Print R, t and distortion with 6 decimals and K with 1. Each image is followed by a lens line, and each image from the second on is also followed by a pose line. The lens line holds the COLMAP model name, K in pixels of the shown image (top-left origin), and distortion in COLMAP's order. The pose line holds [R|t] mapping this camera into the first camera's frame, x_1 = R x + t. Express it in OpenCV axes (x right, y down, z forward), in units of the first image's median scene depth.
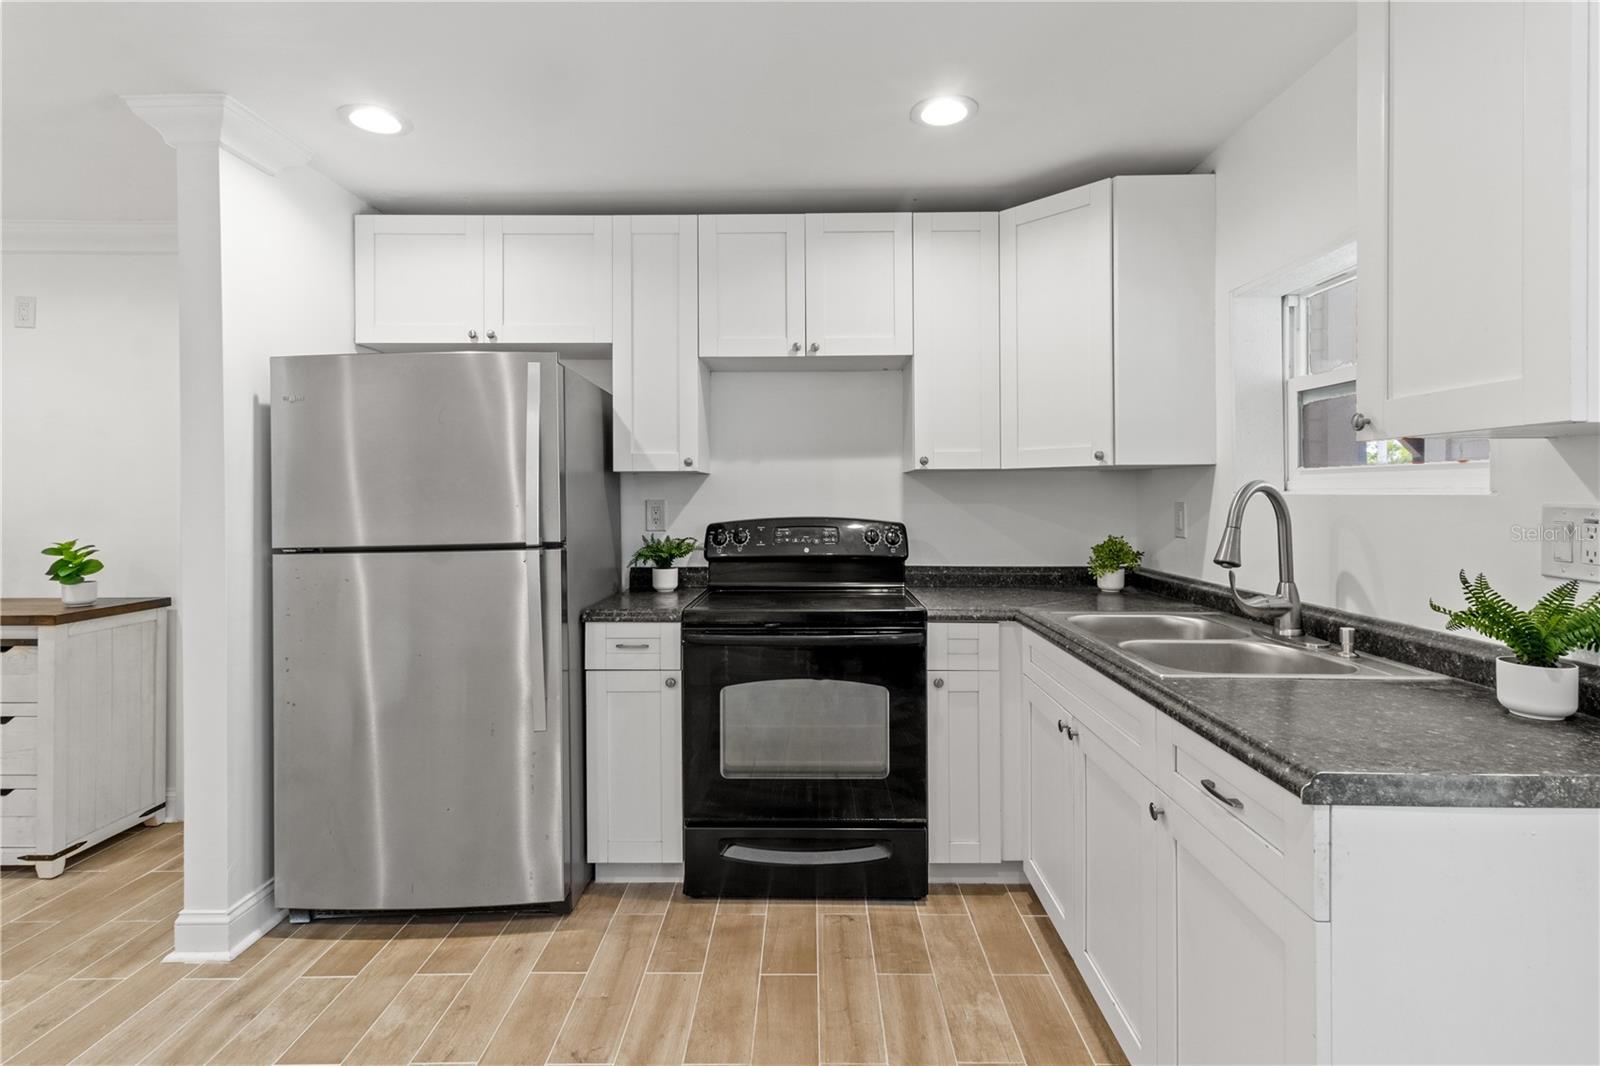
lens RADIAL K [[758.4, 0, 805.1], [0, 758.4, 491.7], [0, 0, 1]] dist [0.000887, 0.000340]
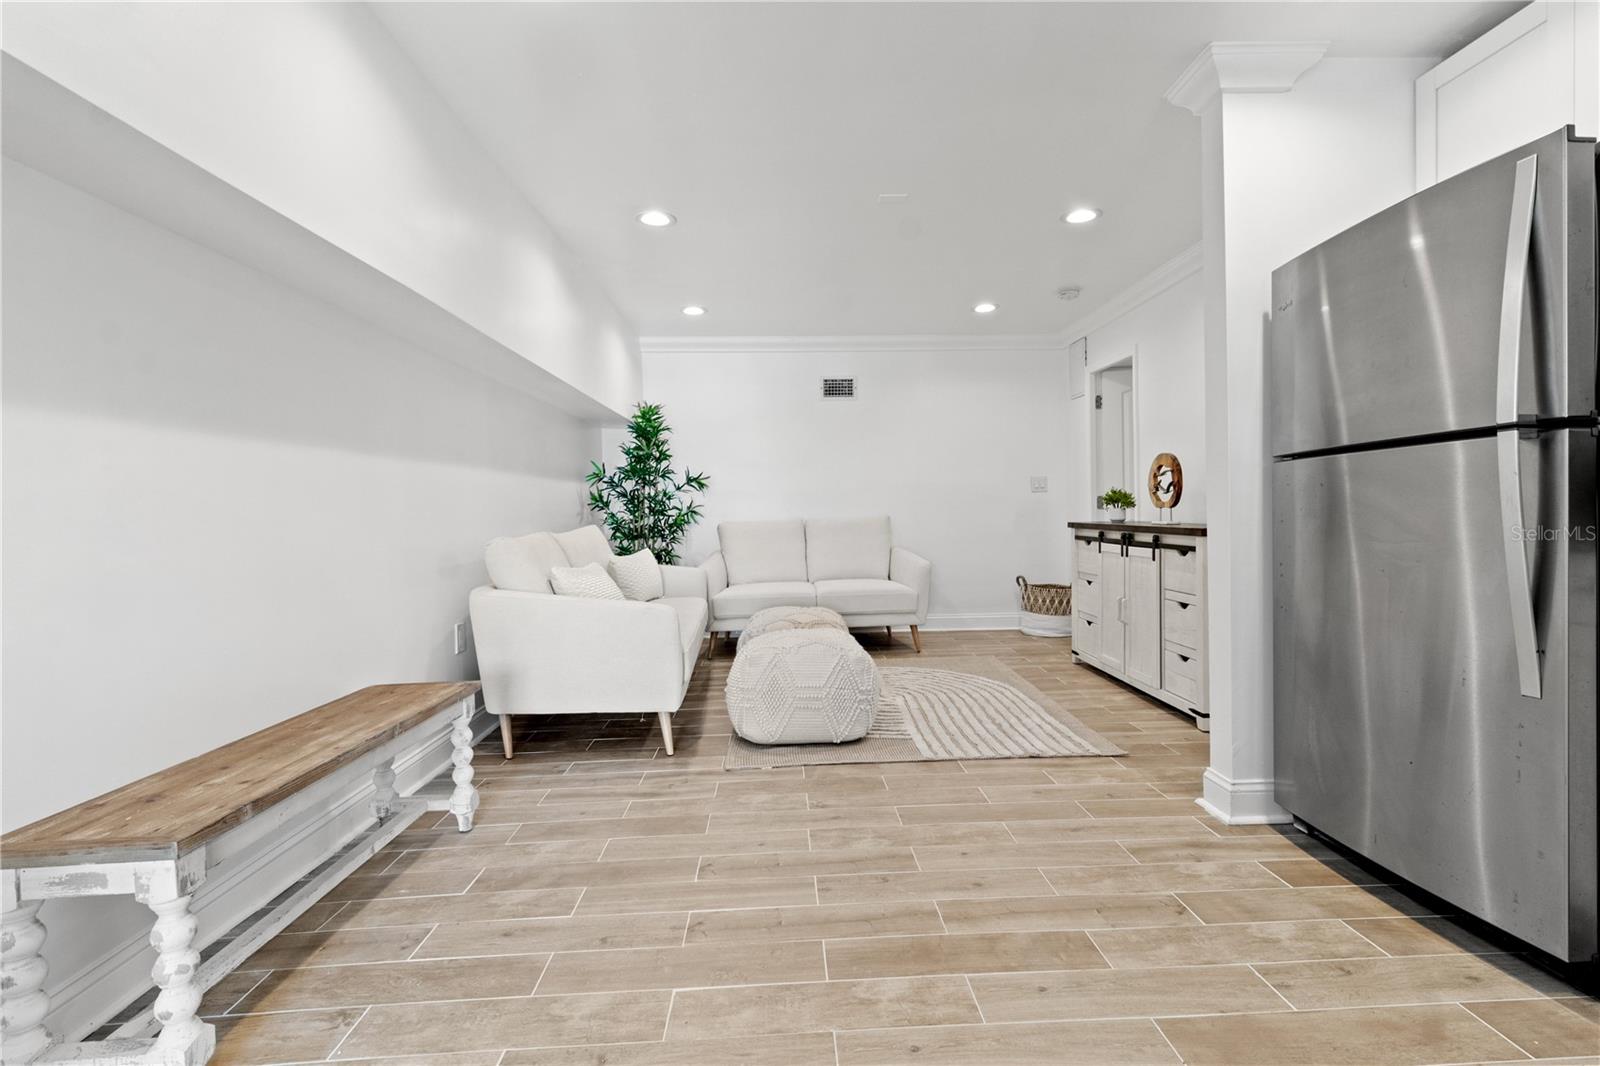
lens RADIAL K [[752.1, 0, 804.9], [0, 752.1, 517.0], [0, 0, 1]] dist [0.001176, 0.000160]
pose [[0.044211, 0.011093, -0.998961, 0.301501], [0.025718, 0.999594, 0.012238, 0.132585], [0.998691, -0.026232, 0.043908, 0.329345]]
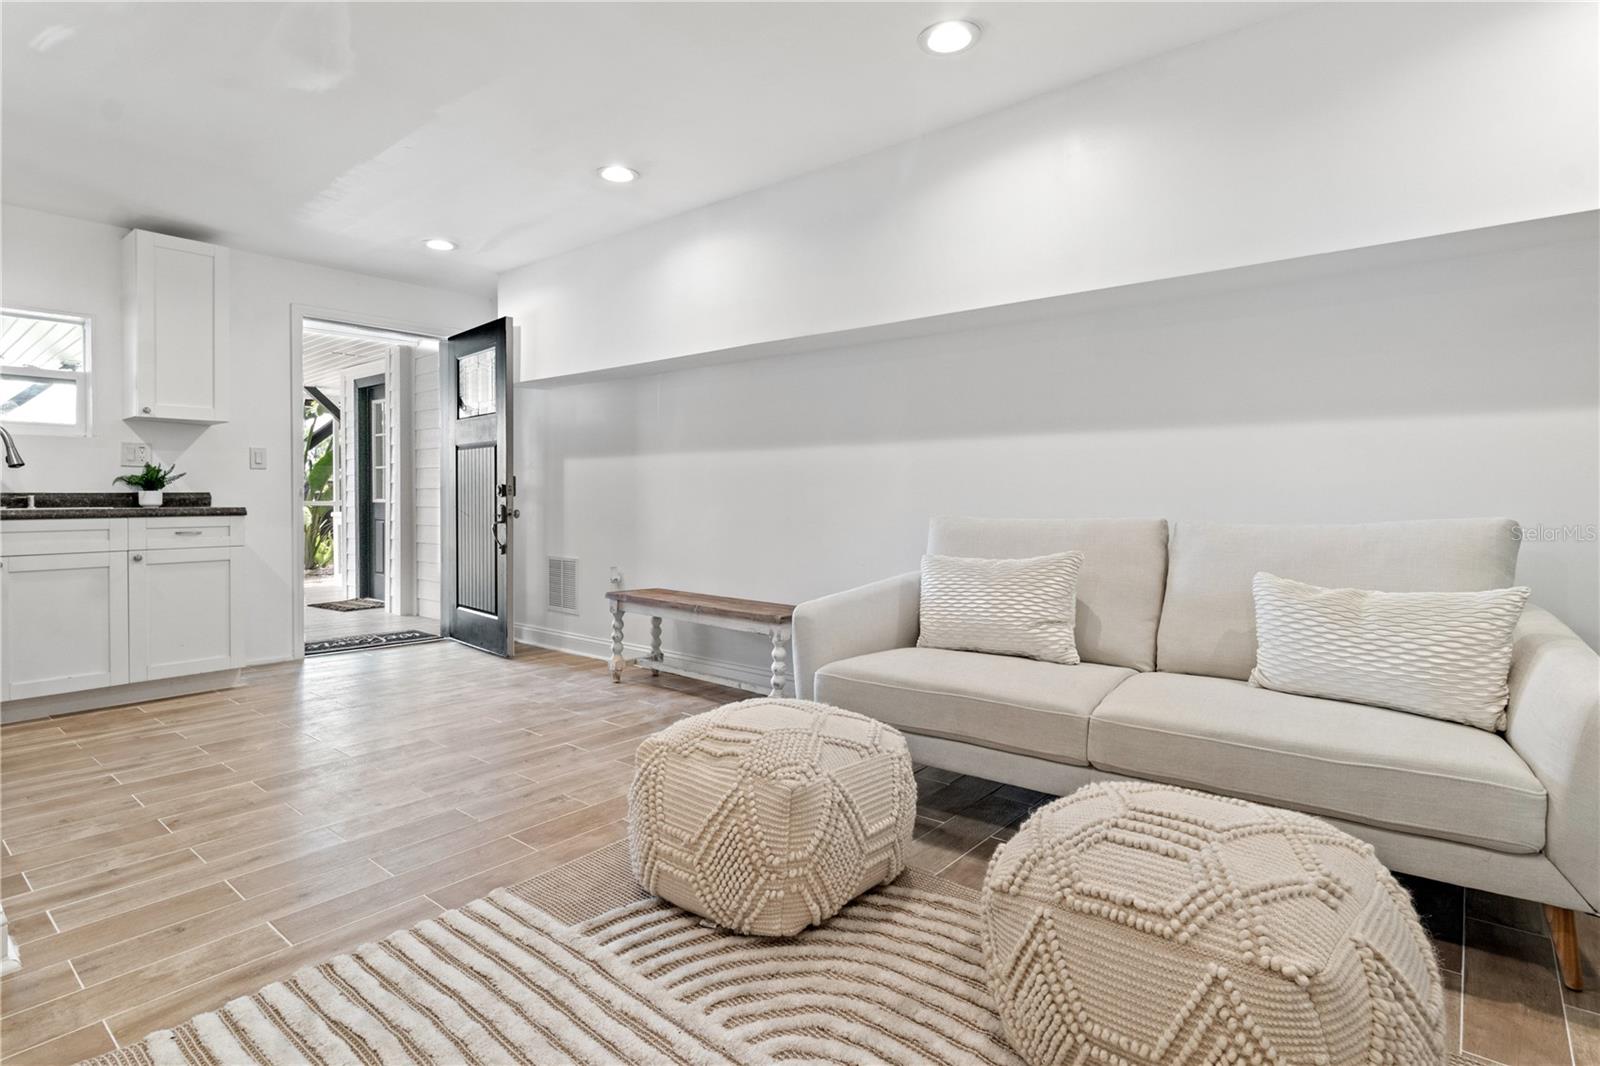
lens RADIAL K [[808.6, 0, 806.7], [0, 808.6, 500.3], [0, 0, 1]] dist [0.000858, -0.000334]
pose [[-0.779979, 0.000490, 0.625805, -1.876330], [0.000951, 0.999999, 0.000403, 0.149229], [-0.625805, 0.000909, -0.779979, 1.091999]]
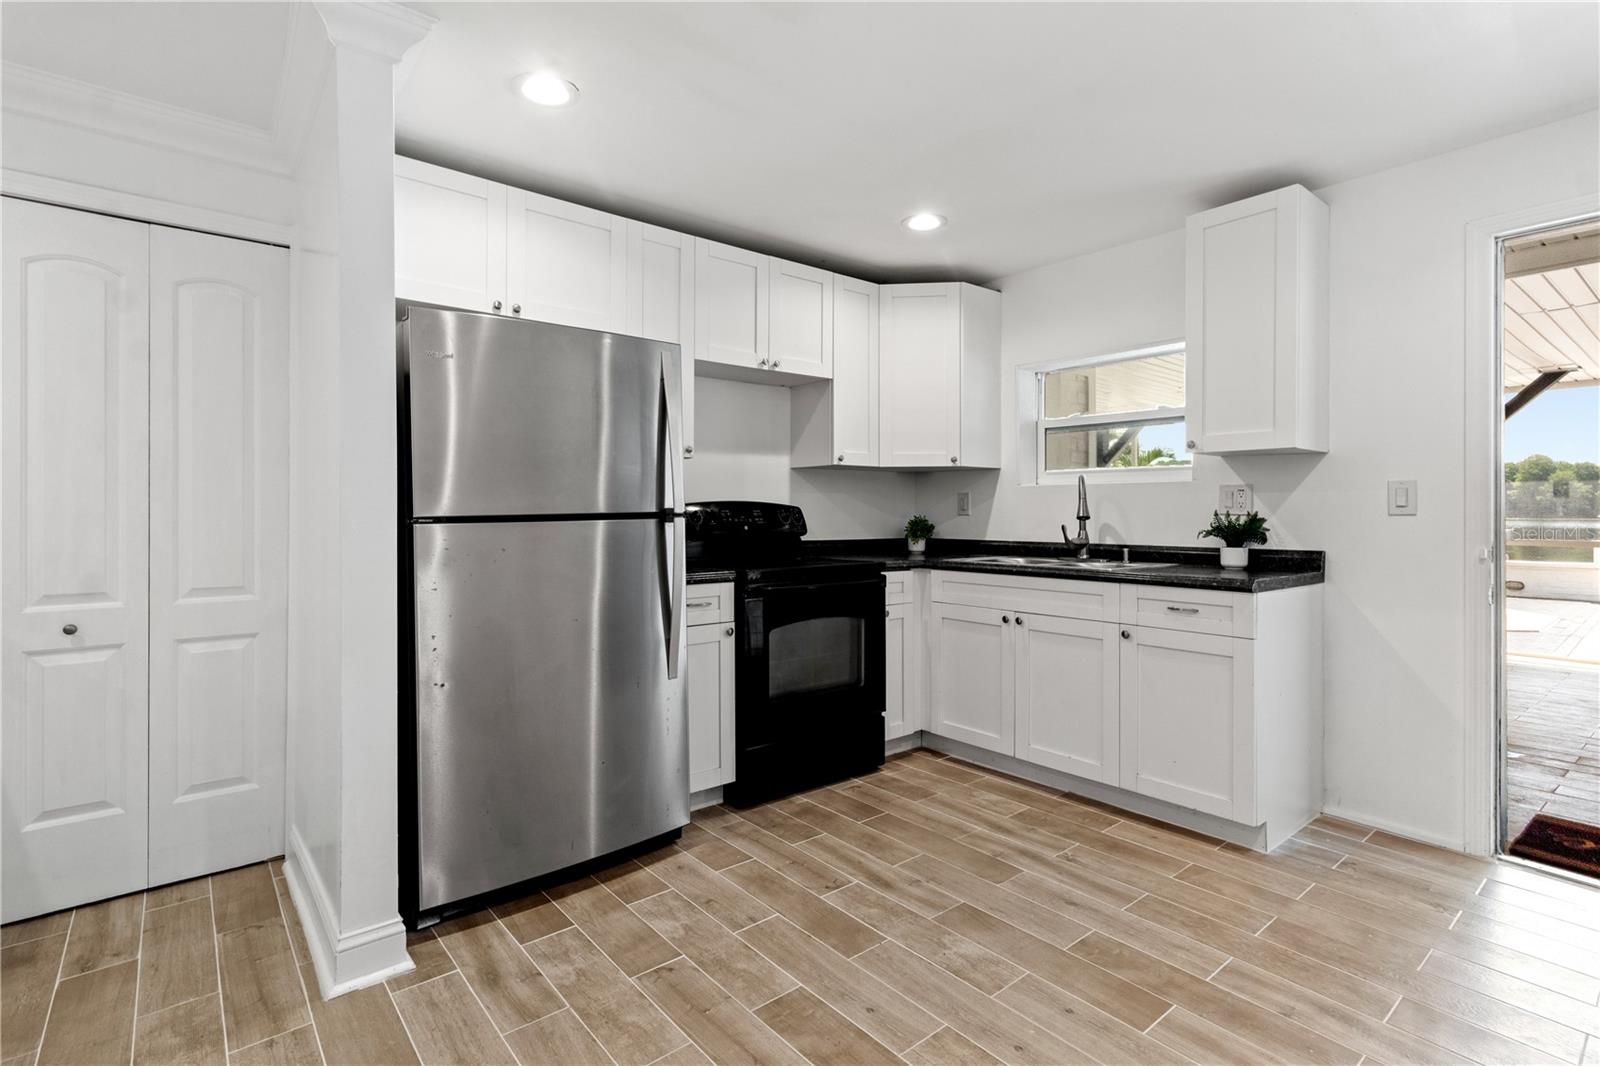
lens RADIAL K [[763.7, 0, 800.5], [0, 763.7, 507.5], [0, 0, 1]] dist [0.000727, 0.001066]
pose [[0.769244, 0.007182, 0.638915, -0.950106], [-0.006135, 0.999974, -0.003854, 0.064750], [-0.638926, -0.000955, 0.769268, 0.001638]]
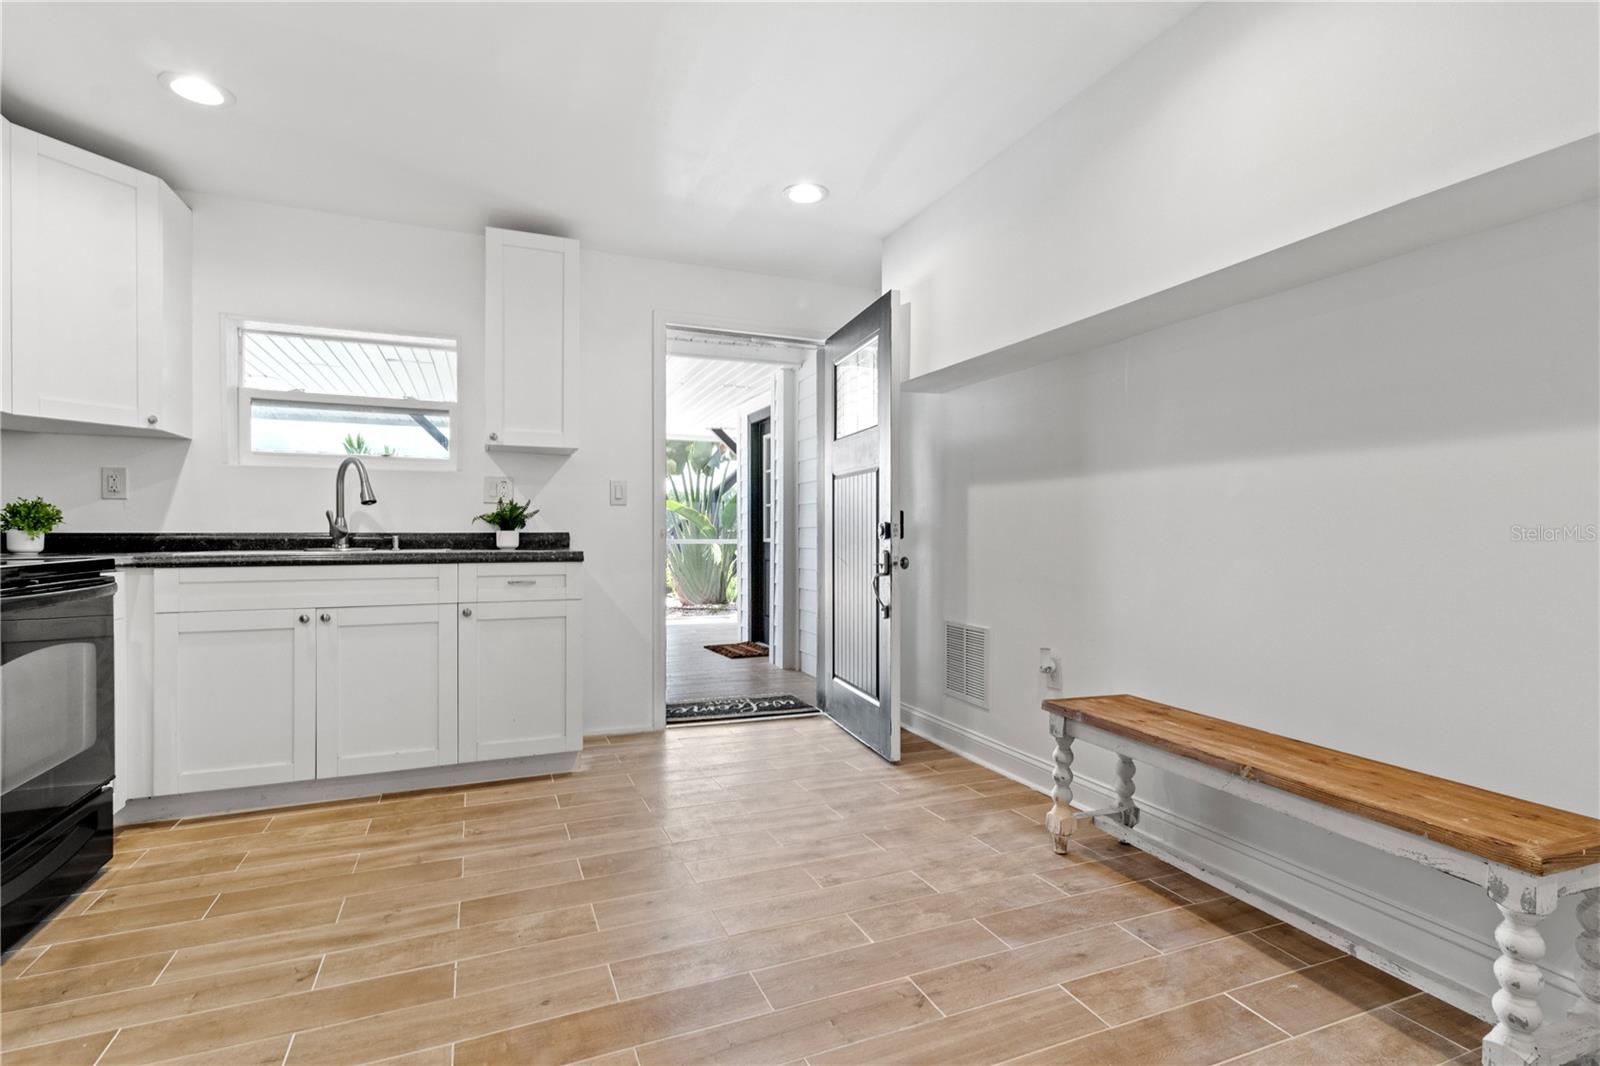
lens RADIAL K [[760.8, 0, 800.0], [0, 760.8, 533.0], [0, 0, 1]] dist [0.000858, 0.000372]
pose [[-0.396959, 0.003103, 0.917831, -1.151111], [-0.004834, 0.999973, -0.005471, 0.136400], [-0.917824, -0.006608, -0.396933, 0.637270]]
